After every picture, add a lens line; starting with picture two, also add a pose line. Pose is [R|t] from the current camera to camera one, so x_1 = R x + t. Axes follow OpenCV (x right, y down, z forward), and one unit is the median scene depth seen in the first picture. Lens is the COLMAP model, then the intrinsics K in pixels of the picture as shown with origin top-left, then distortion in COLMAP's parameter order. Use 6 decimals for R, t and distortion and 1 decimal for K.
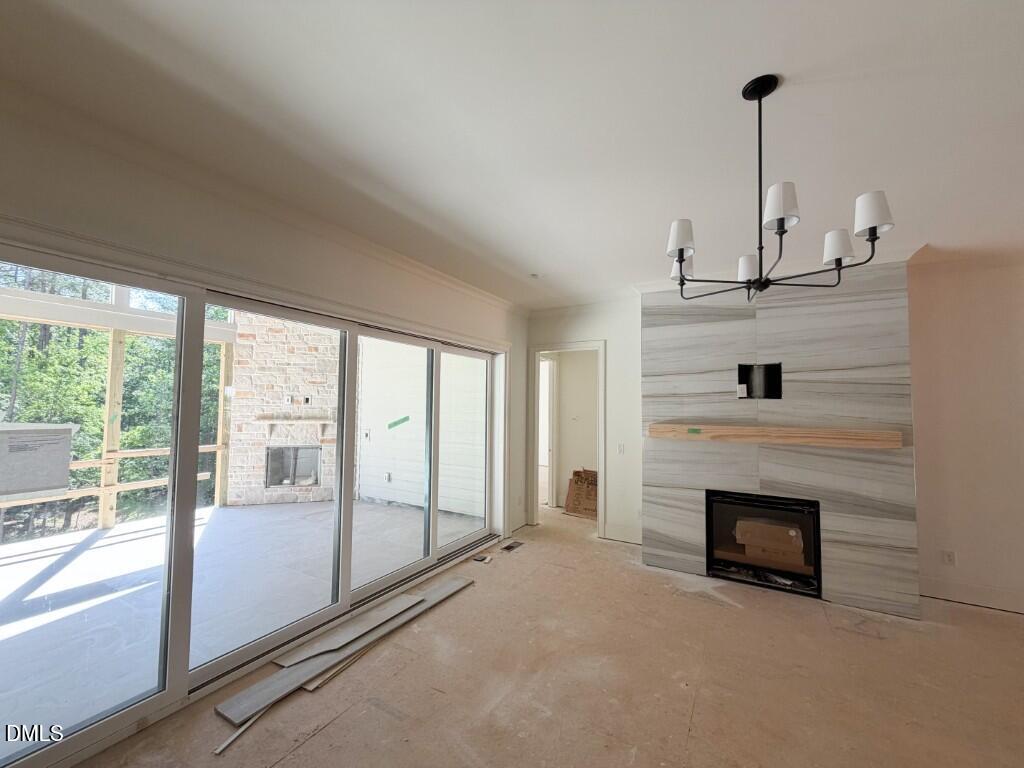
lens RADIAL K [[409.1, 0, 512.3], [0, 409.1, 387.9], [0, 0, 1]] dist [0.001375, -0.000183]
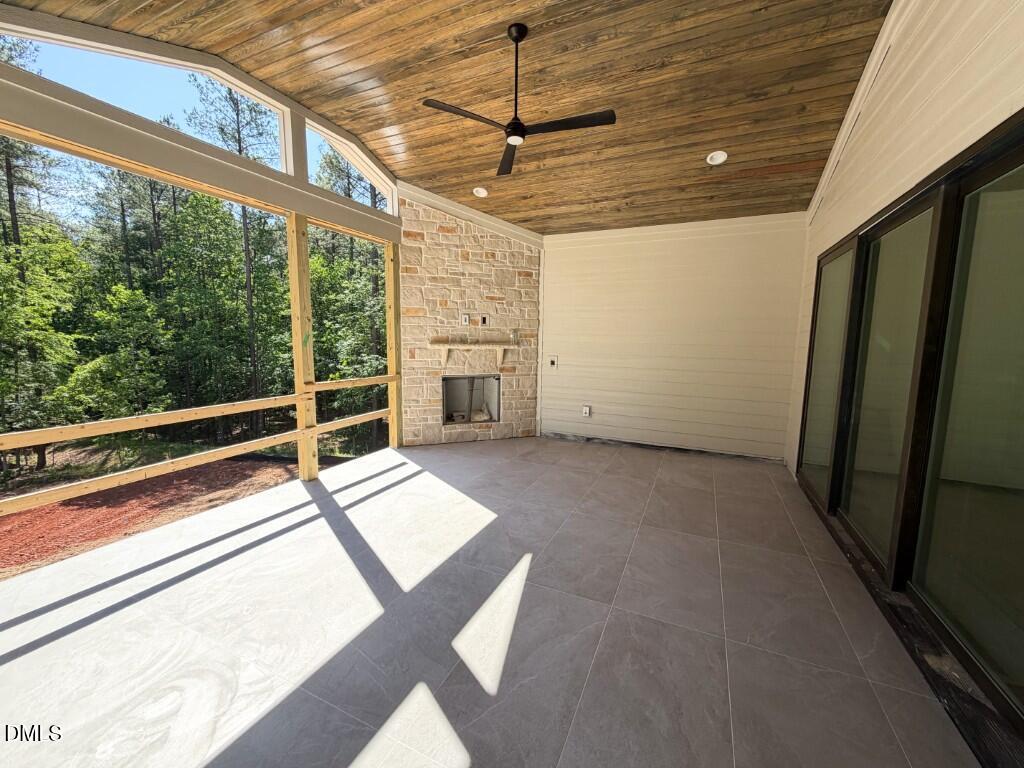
lens RADIAL K [[409.1, 0, 510.5], [0, 409.1, 386.3], [0, 0, 1]] dist [0.001375, -0.000183]
pose [[0.995434, -0.005453, 0.095293, -0.537198], [-0.010771, 0.985573, 0.168909, 0.022145], [-0.094840, -0.169164, 0.981014, 0.172733]]
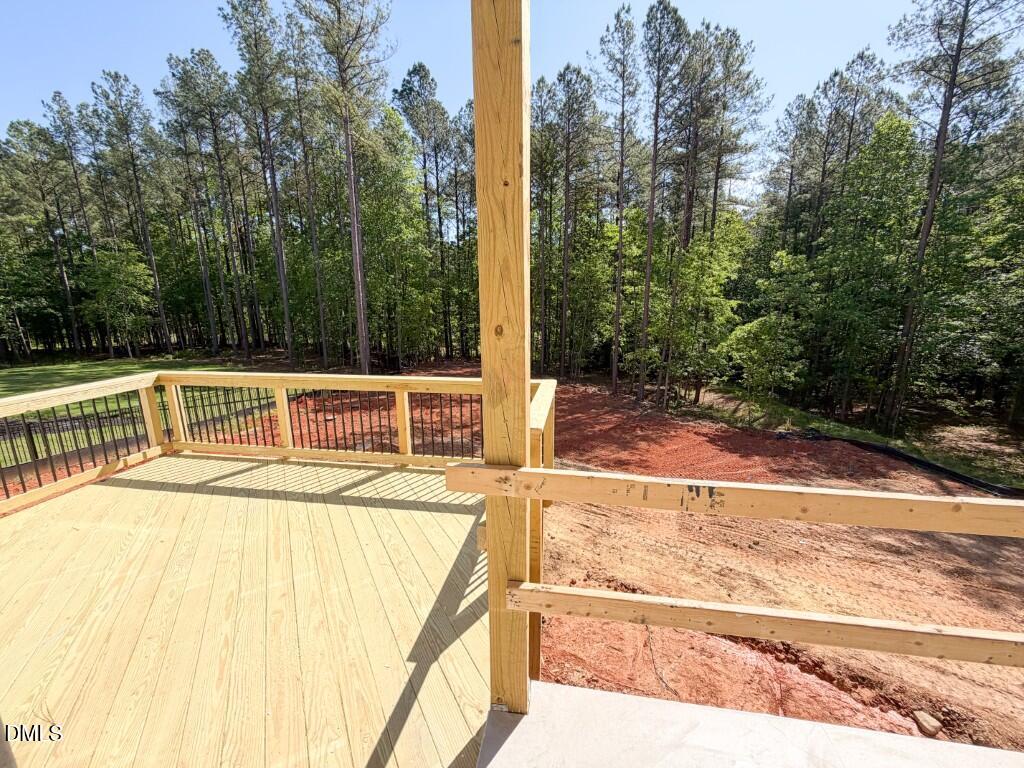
lens RADIAL K [[409.1, 0, 509.3], [0, 409.1, 385.7], [0, 0, 1]] dist [0.001375, -0.000183]
pose [[0.369000, 0.177776, -0.912269, -0.598982], [0.062237, 0.974607, 0.215098, 0.024071], [0.927343, -0.136148, 0.348566, 0.212735]]
